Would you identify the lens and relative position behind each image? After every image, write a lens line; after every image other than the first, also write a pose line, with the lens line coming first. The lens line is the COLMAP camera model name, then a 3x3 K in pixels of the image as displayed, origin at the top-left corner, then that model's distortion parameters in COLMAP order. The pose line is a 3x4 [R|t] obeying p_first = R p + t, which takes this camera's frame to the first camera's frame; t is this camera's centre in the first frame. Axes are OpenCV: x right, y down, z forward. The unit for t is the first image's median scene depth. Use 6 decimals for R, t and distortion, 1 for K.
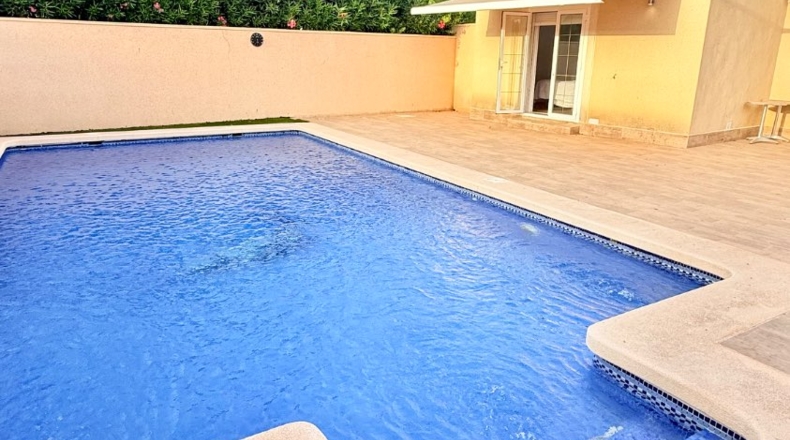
lens RADIAL K [[557.6, 0, 397.1], [0, 557.6, 214.3], [0, 0, 1]] dist [-0.002810, 0.000683]
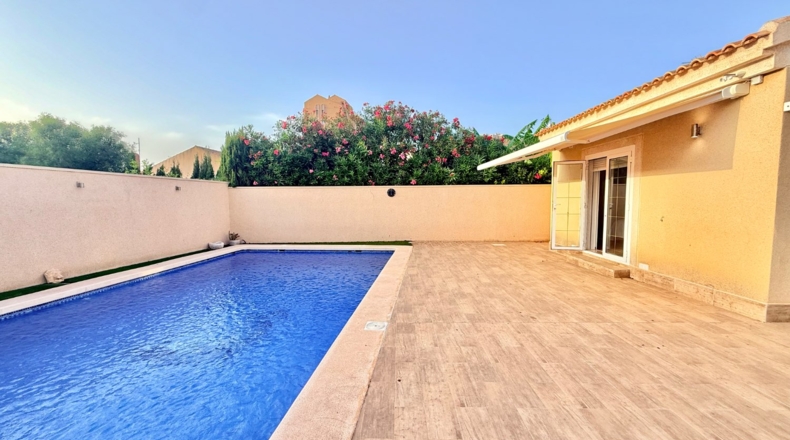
lens RADIAL K [[313.5, 0, 399.5], [0, 313.5, 221.7], [0, 0, 1]] dist [-0.000423, -0.000288]
pose [[0.809201, 0.020029, -0.587190, 0.333077], [-0.141690, 0.976573, -0.161951, -0.099971], [0.570191, 0.214250, 0.793082, 0.355086]]
